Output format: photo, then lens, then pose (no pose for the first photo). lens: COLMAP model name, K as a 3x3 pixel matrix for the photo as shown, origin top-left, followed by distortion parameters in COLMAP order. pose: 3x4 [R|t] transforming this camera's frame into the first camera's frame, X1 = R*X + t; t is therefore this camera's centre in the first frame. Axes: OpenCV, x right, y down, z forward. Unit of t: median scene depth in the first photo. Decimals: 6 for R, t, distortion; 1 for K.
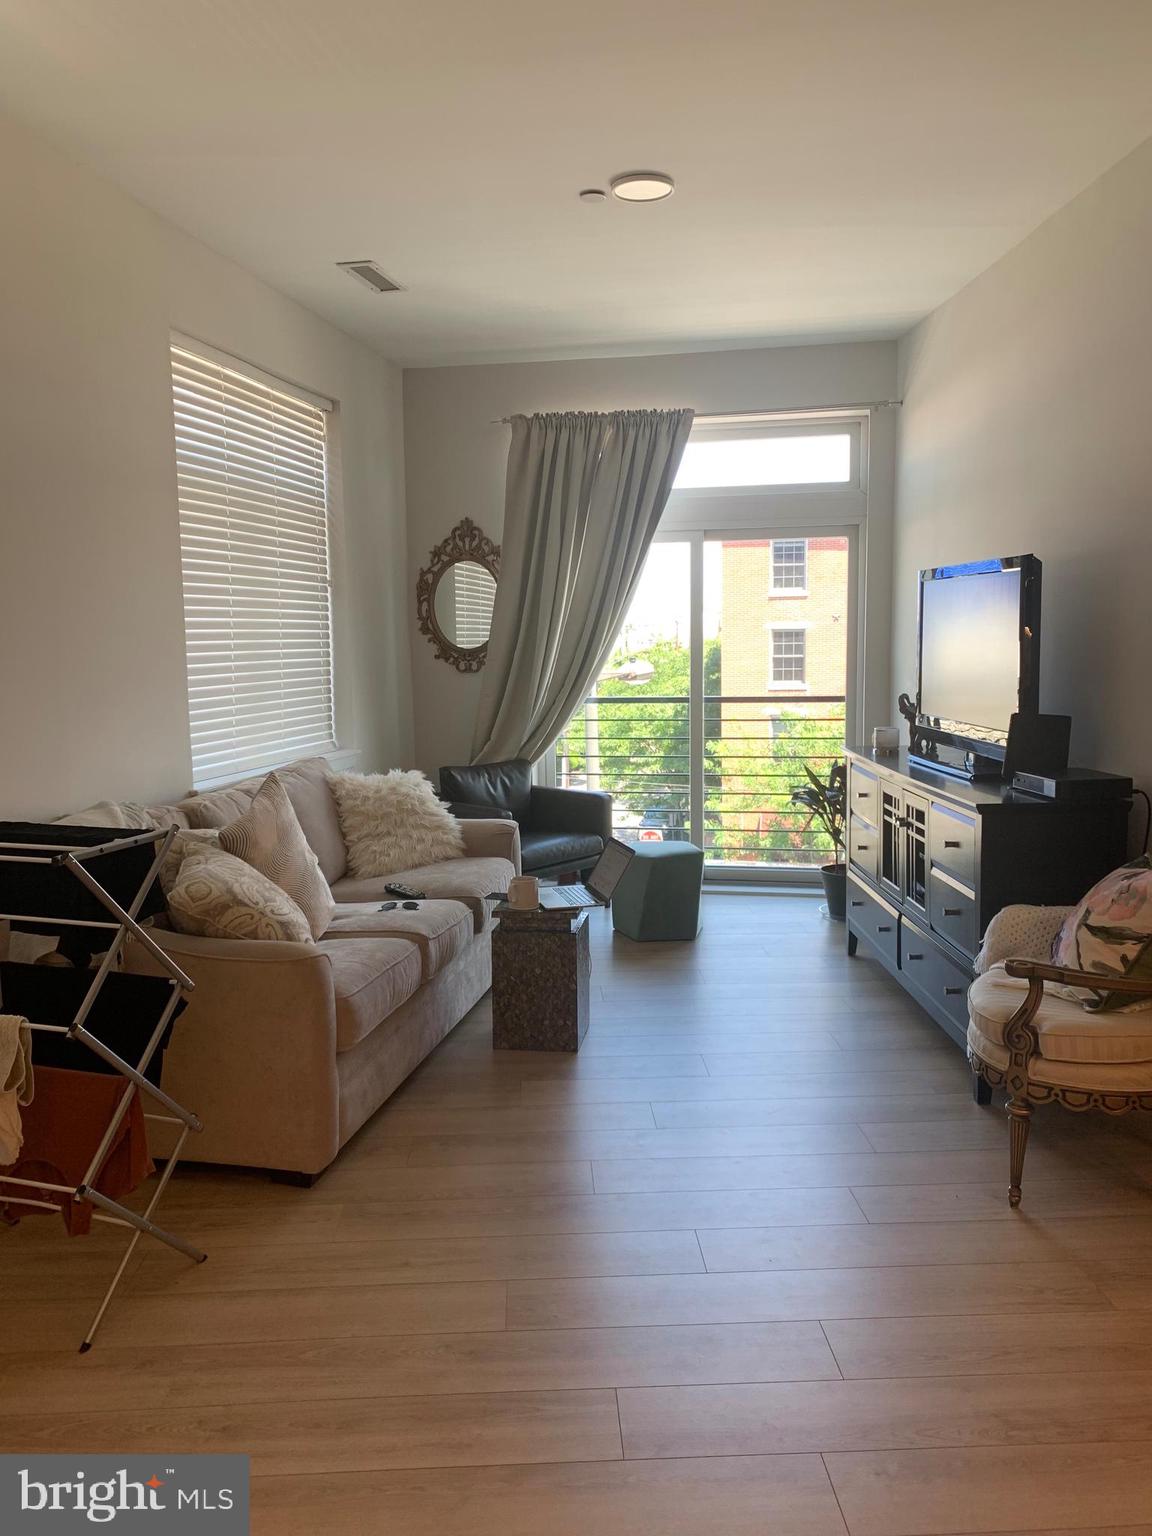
lens RADIAL K [[1169.4, 0, 576.0], [0, 1169.4, 768.0], [0, 0, 1]] dist [0.119369, -0.383553]
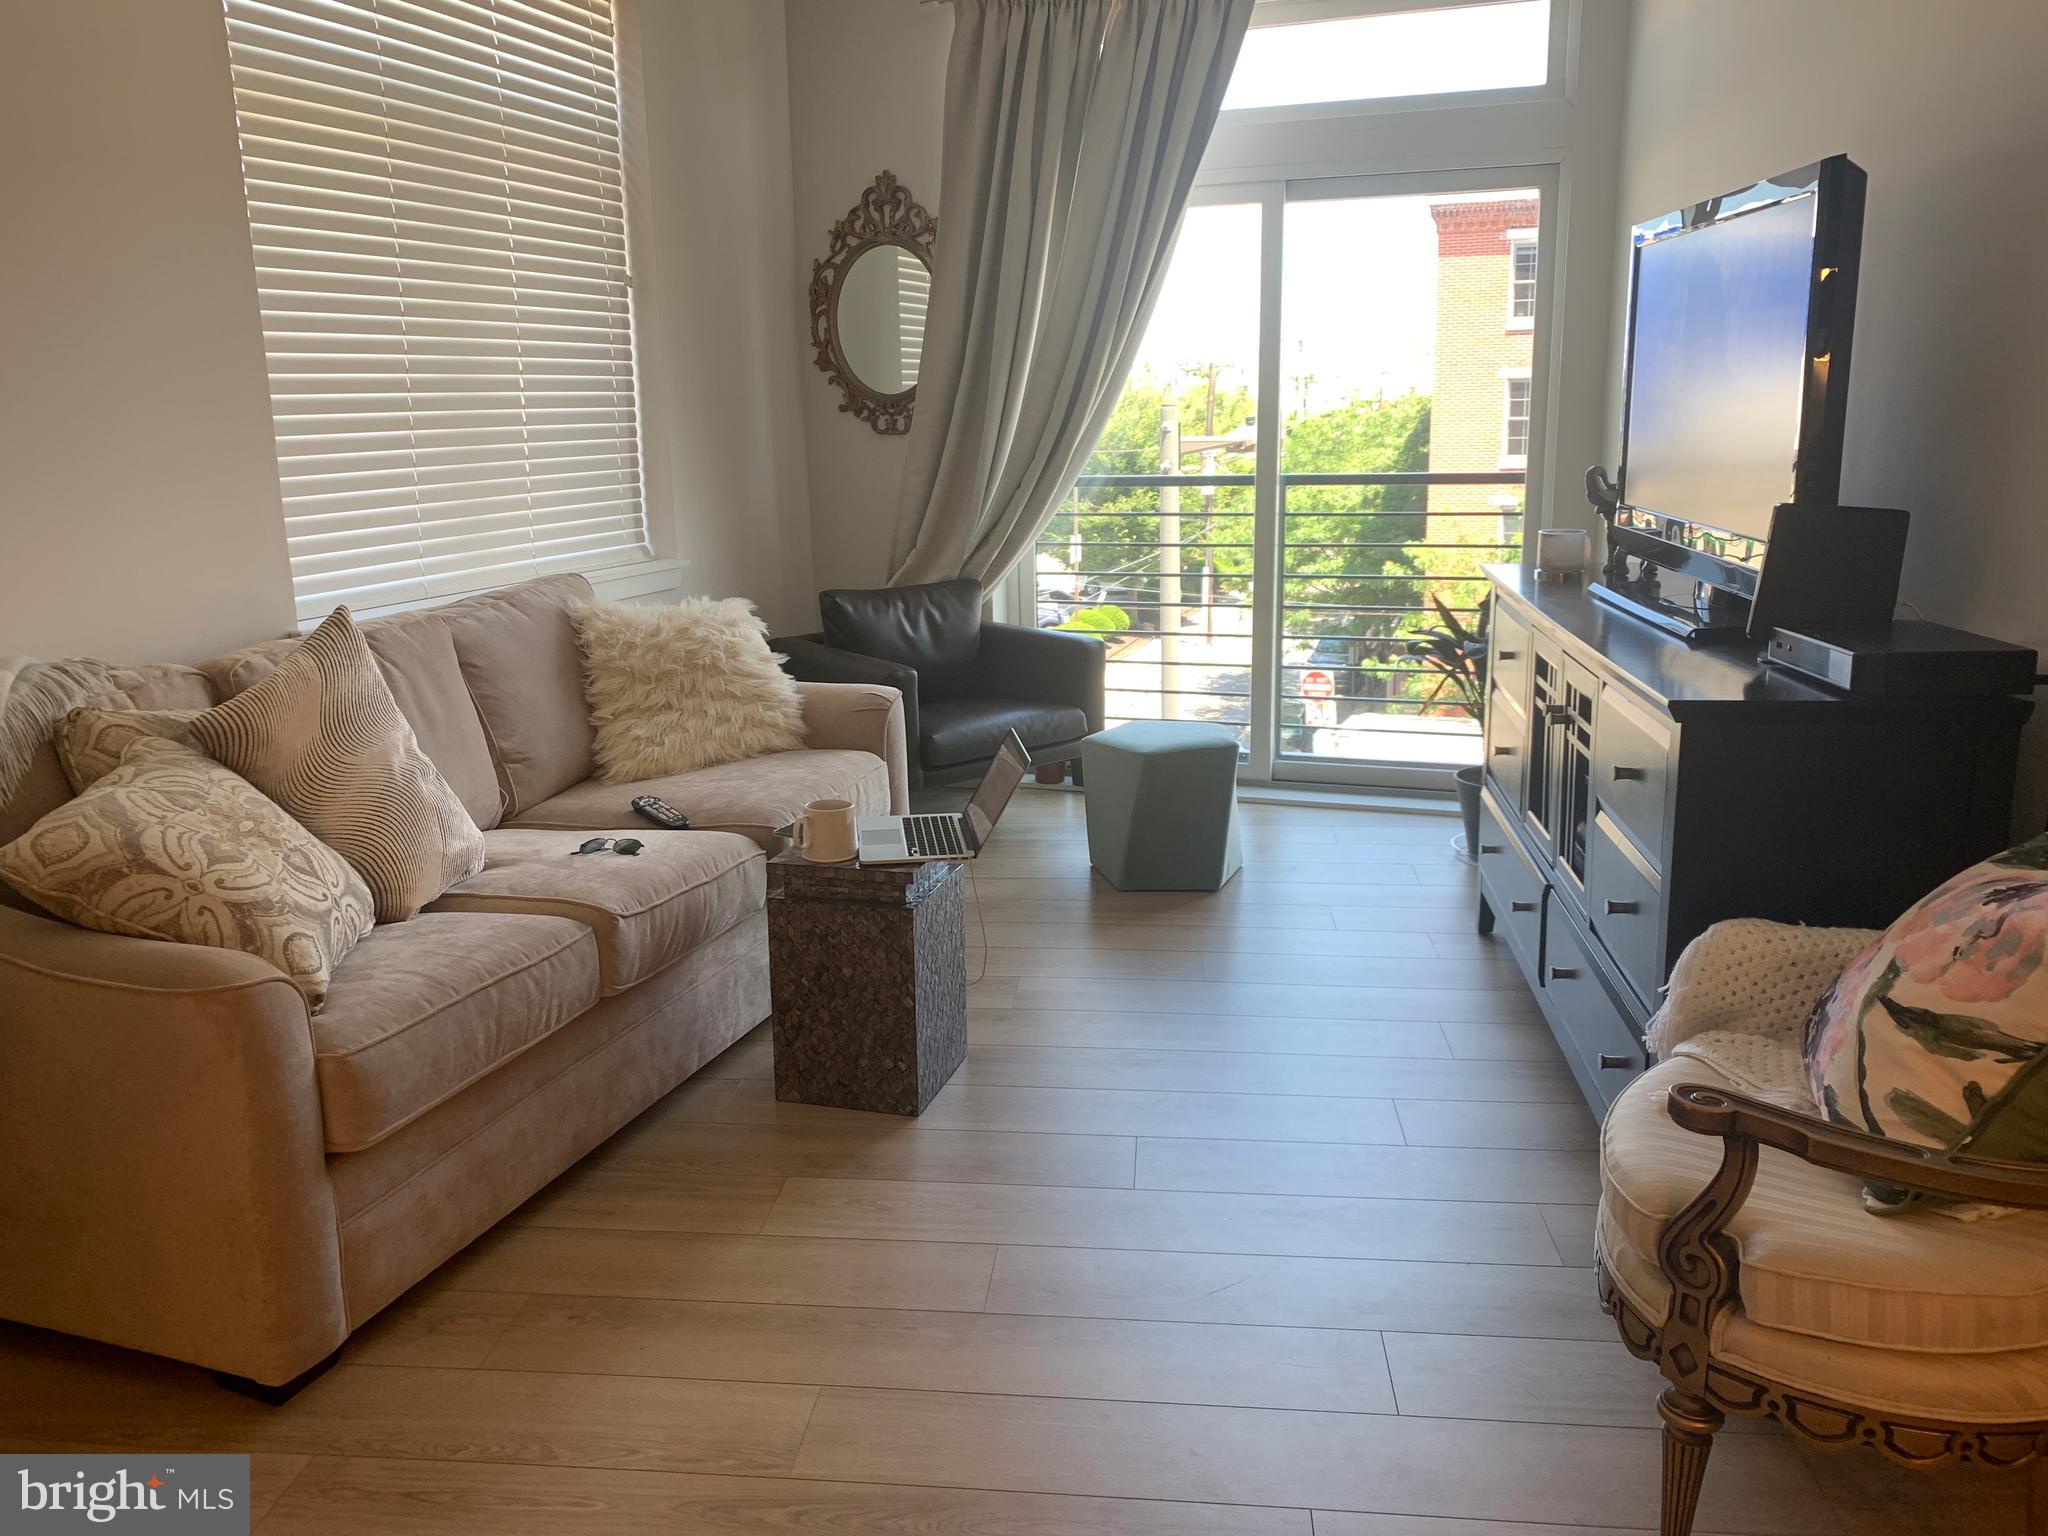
lens RADIAL K [[1539.6, 0, 1018.8], [0, 1539.6, 752.0], [0, 0, 1]] dist [0.045582, -0.092632]
pose [[0.988504, 0.027908, -0.148595, 0.139337], [-0.010894, 0.993409, 0.114101, -0.012737], [0.150800, -0.111171, 0.982294, 0.282365]]
